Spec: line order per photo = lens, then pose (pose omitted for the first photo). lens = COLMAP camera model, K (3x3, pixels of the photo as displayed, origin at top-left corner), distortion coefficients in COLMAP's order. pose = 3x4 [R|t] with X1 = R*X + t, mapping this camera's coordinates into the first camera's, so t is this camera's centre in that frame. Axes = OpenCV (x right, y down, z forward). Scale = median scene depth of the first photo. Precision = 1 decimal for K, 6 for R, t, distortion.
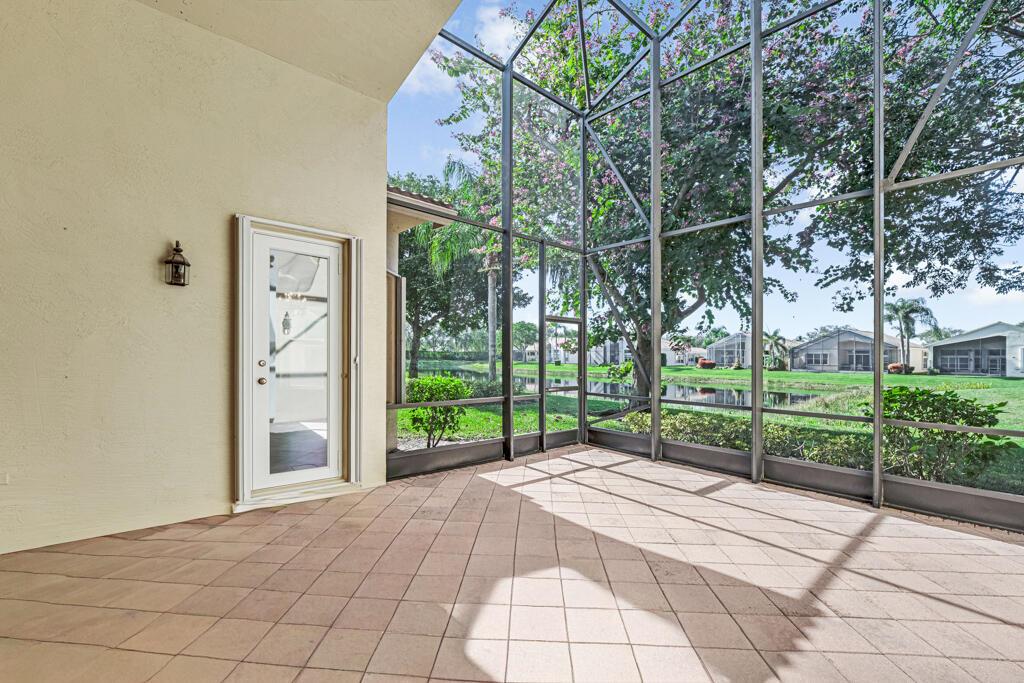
lens RADIAL K [[426.5, 0, 511.6], [0, 426.5, 361.2], [0, 0, 1]] dist [-0.035911, -0.000057]
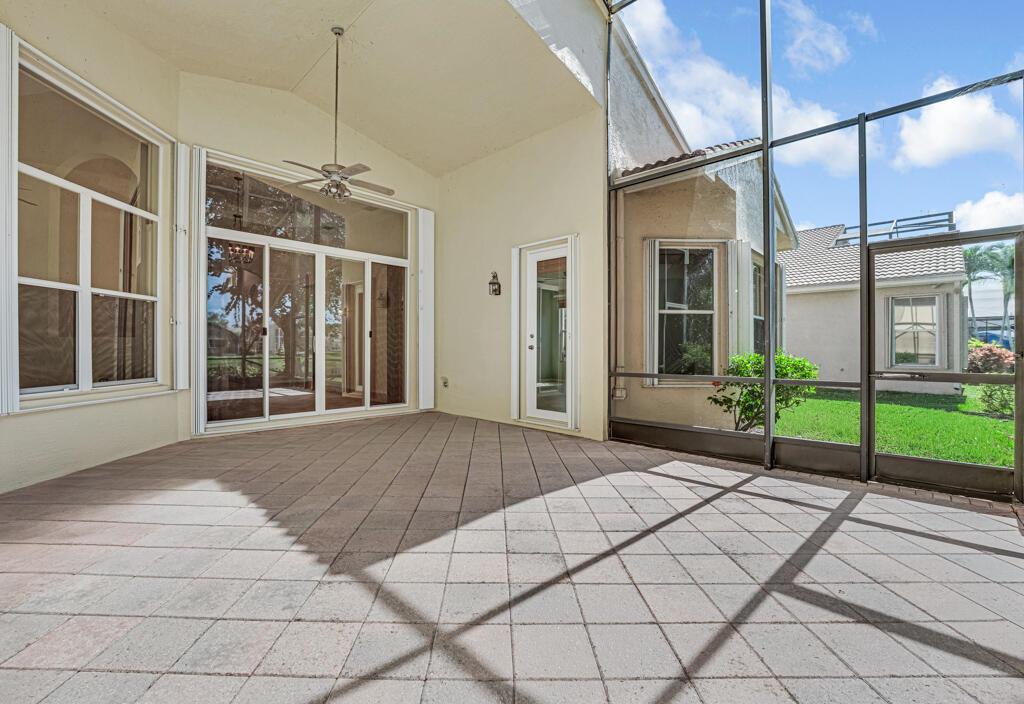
lens RADIAL K [[467.6, 0, 512.0], [0, 467.6, 352.0], [0, 0, 1]] dist [0.001356, 0.000370]
pose [[0.055870, -0.013438, -0.998348, 0.868301], [-0.003046, 0.999902, -0.013629, 0.067376], [0.998433, 0.003802, 0.055824, 0.642621]]
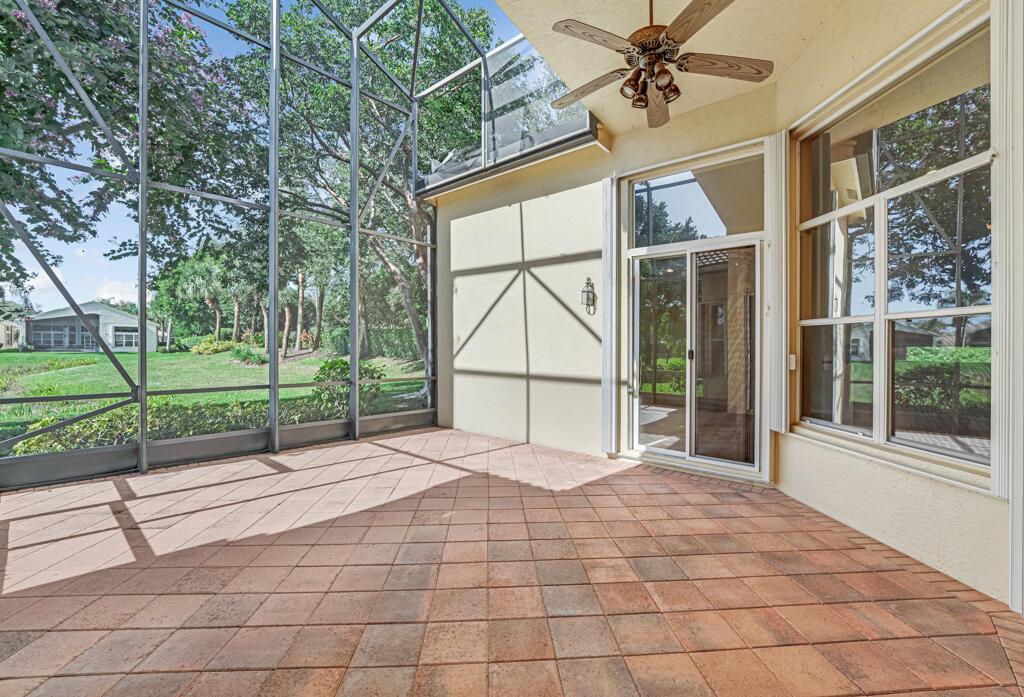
lens RADIAL K [[424.4, 0, 512.0], [0, 424.4, 348.5], [0, 0, 1]] dist [-0.000161, -0.000020]
pose [[-0.110718, -0.017267, 0.993702, -0.620213], [-0.010436, 0.999814, 0.016211, -0.013220], [-0.993797, -0.008576, -0.110877, 0.524870]]
